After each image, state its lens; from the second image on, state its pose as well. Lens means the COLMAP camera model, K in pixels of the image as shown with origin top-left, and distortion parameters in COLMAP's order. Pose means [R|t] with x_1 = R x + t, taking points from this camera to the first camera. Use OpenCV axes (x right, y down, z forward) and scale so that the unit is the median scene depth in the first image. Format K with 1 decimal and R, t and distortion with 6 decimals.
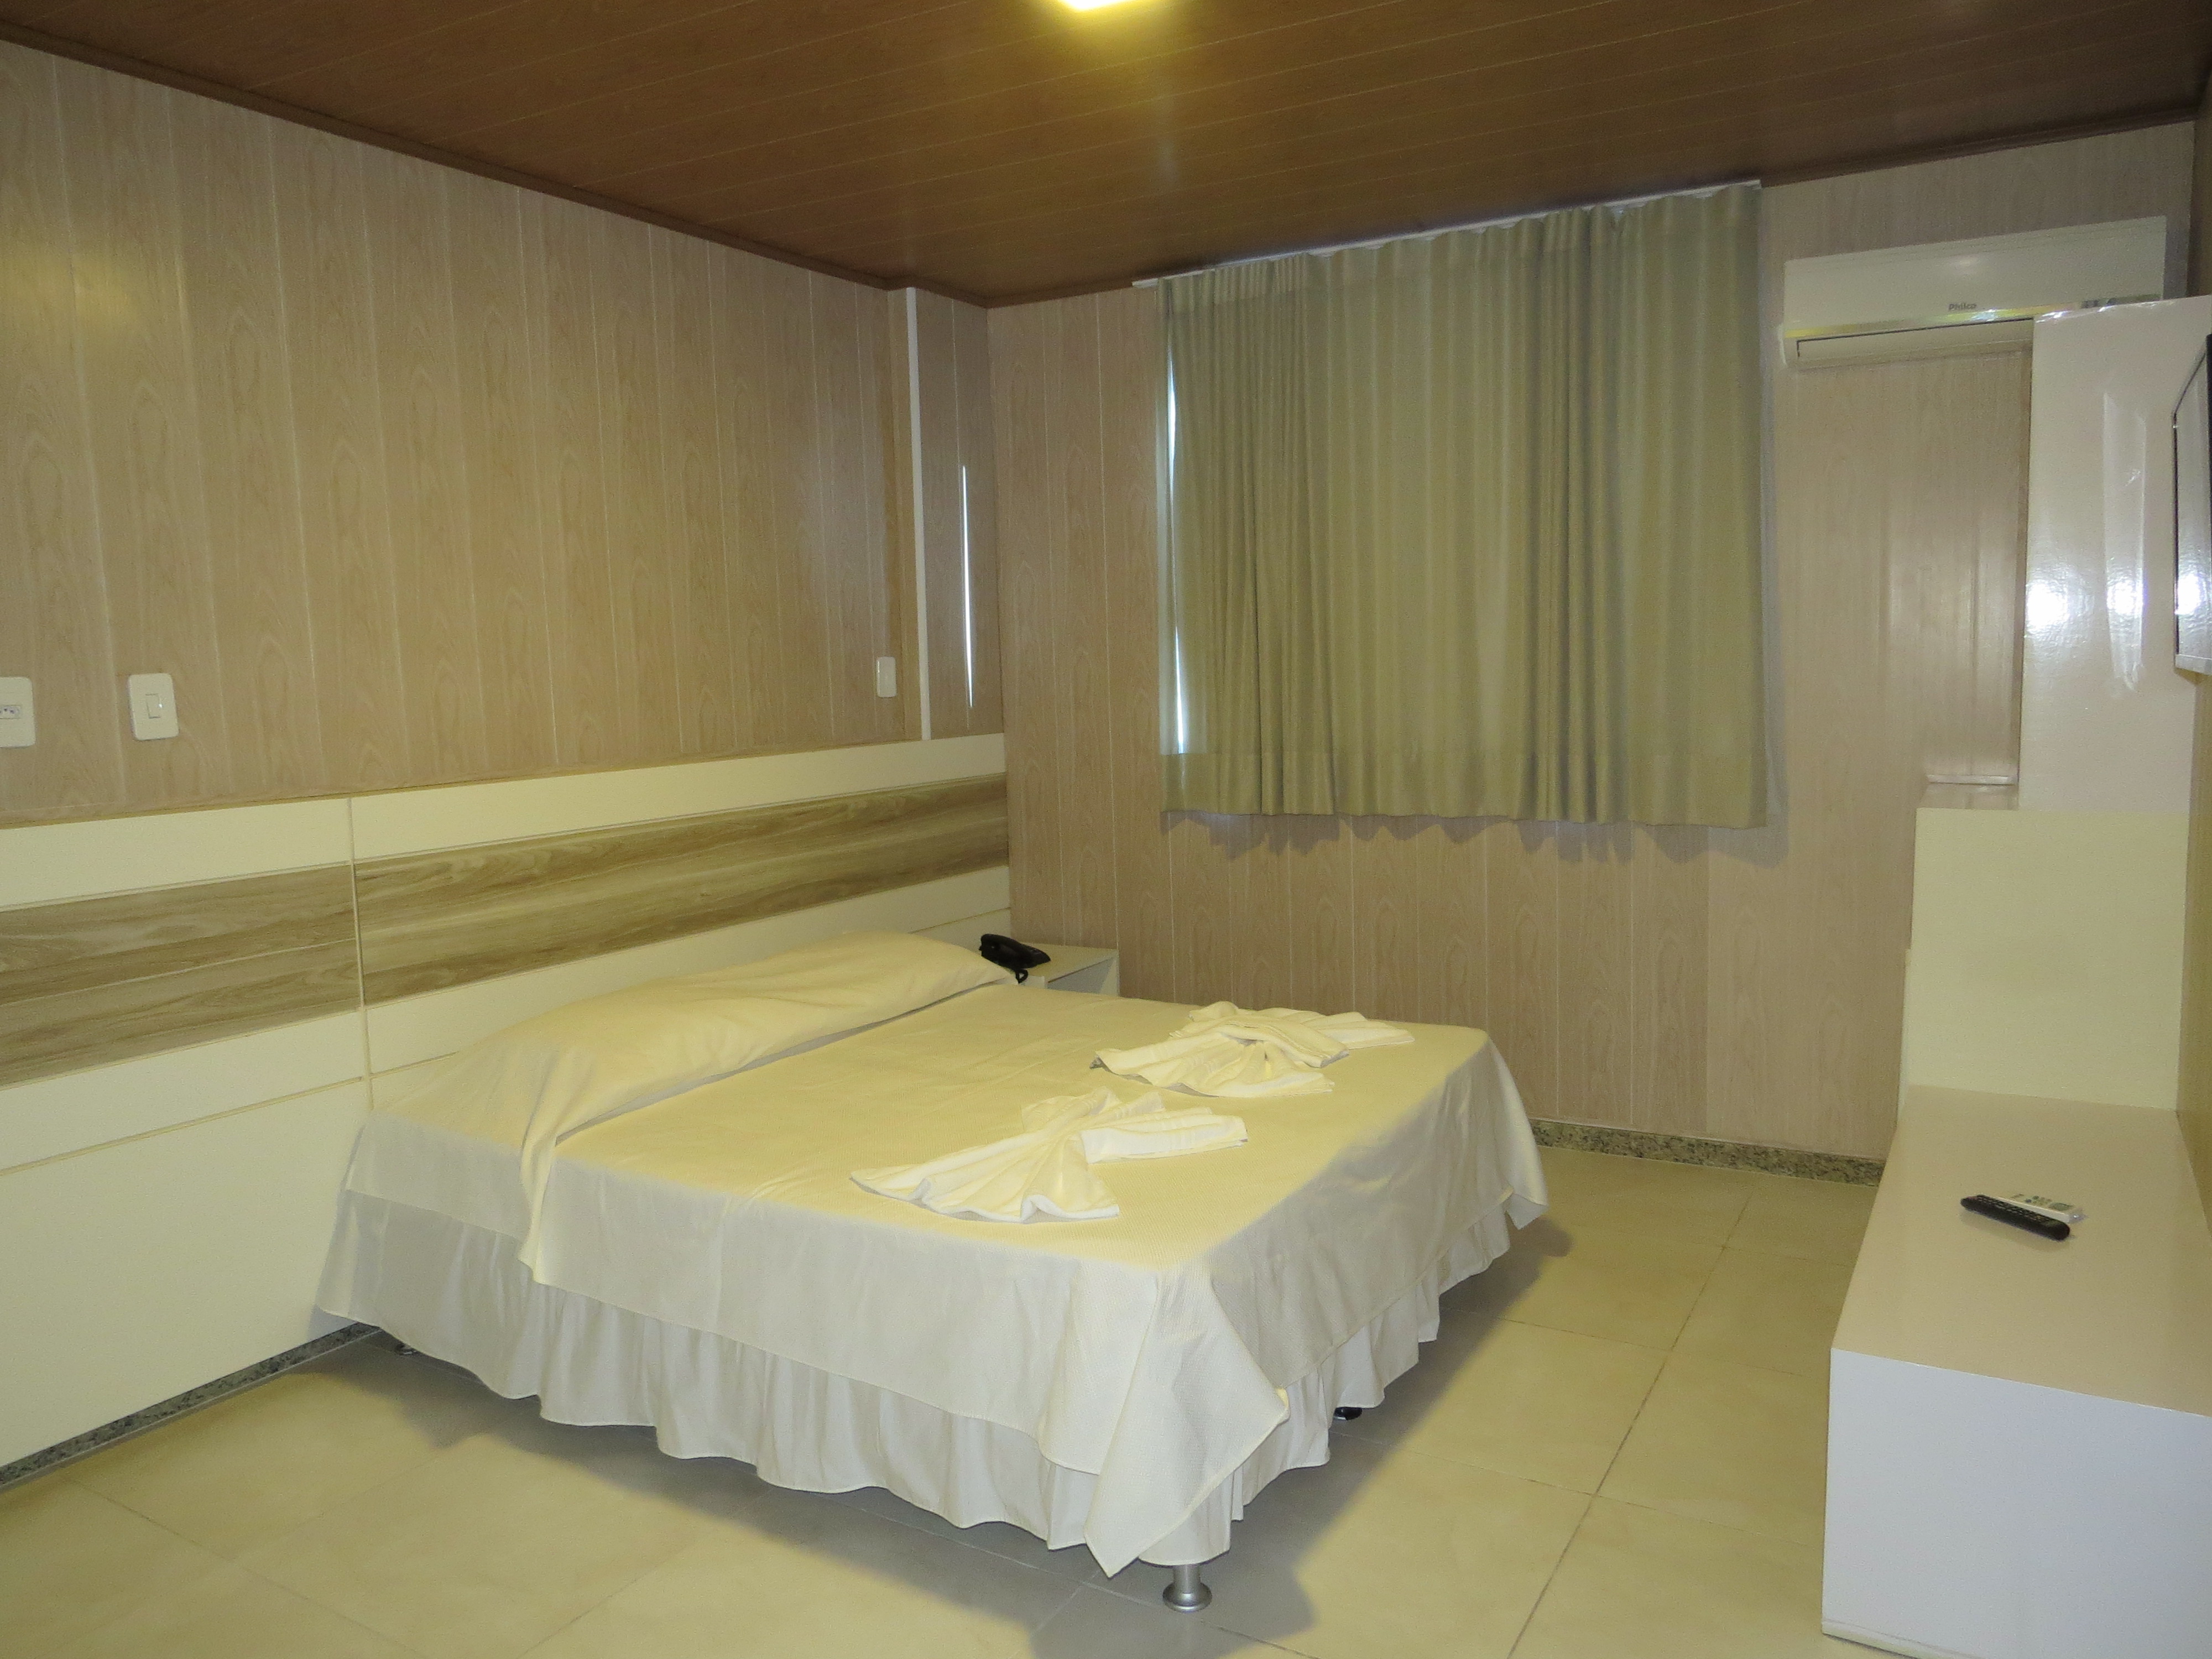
lens RADIAL K [[1585.5, 0, 1106.0], [0, 1585.5, 829.5], [0, 0, 1]] dist [-0.004824, -0.003426]
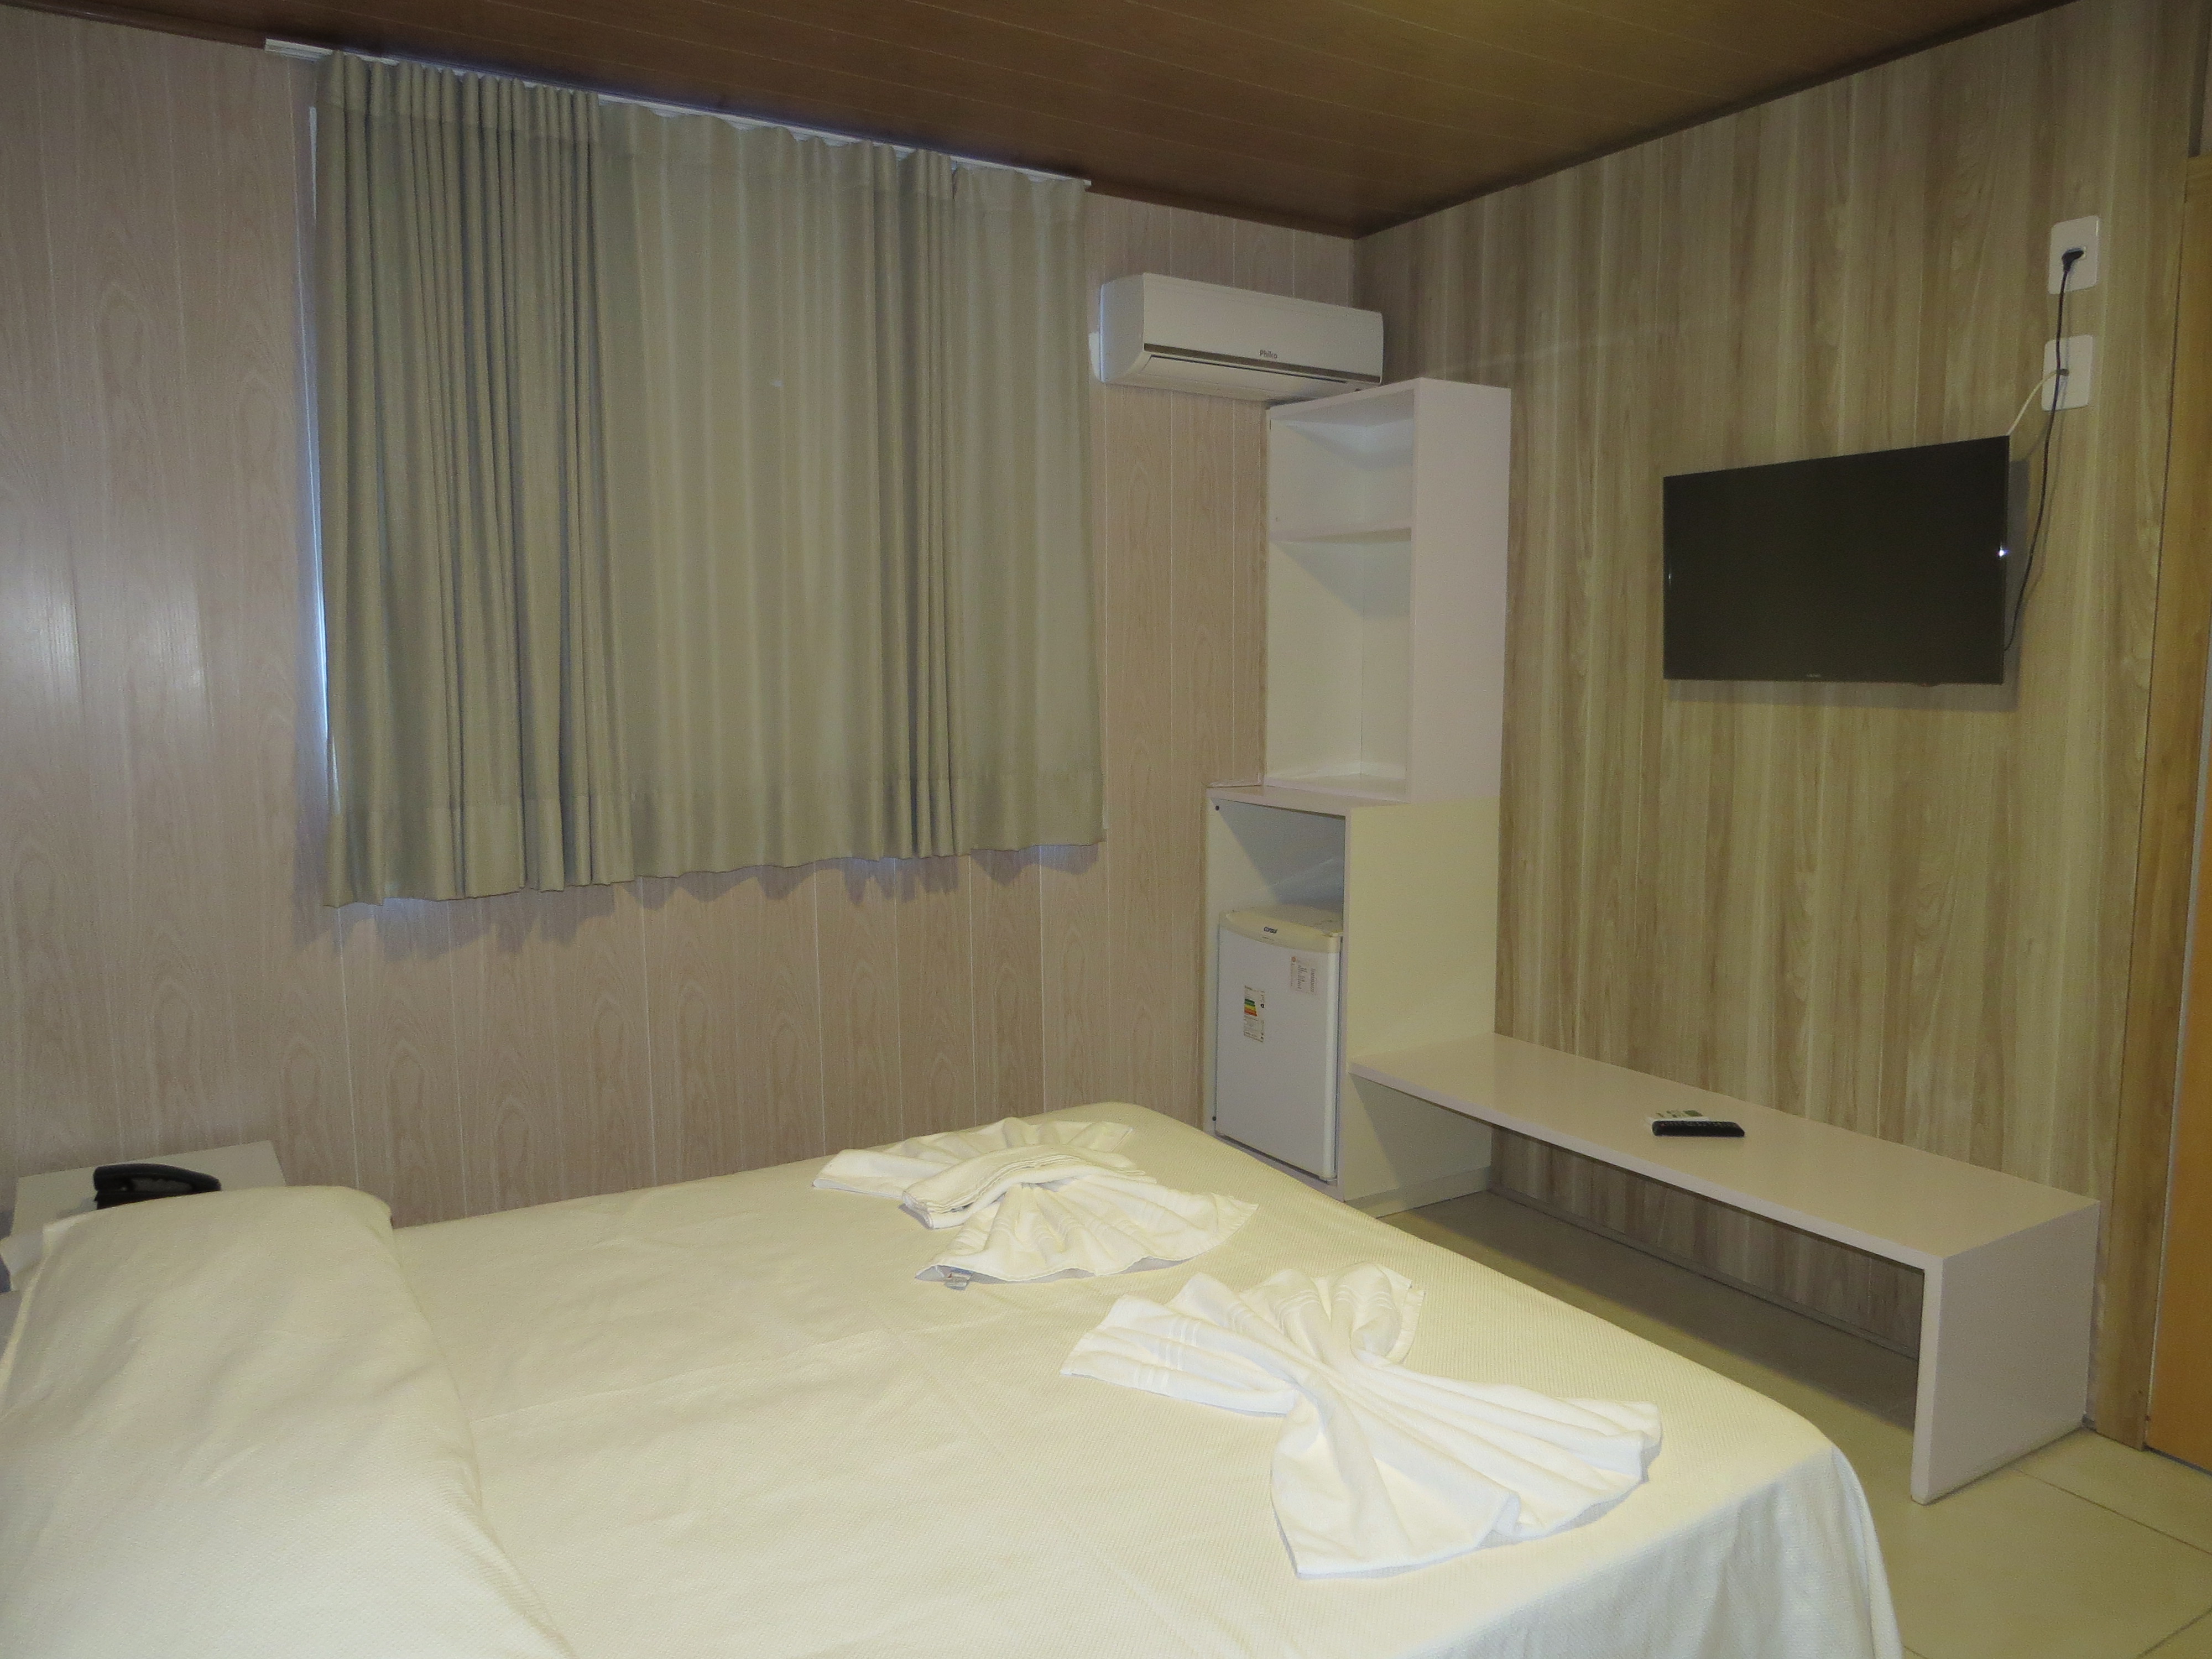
lens RADIAL K [[1588.6, 0, 1105.9], [0, 1588.6, 863.1], [0, 0, 1]] dist [-0.002770, -0.002533]
pose [[0.468692, -0.096553, 0.878069, -0.431561], [0.086416, 0.994252, 0.063201, -0.048675], [-0.879125, 0.046258, 0.474342, 0.492448]]
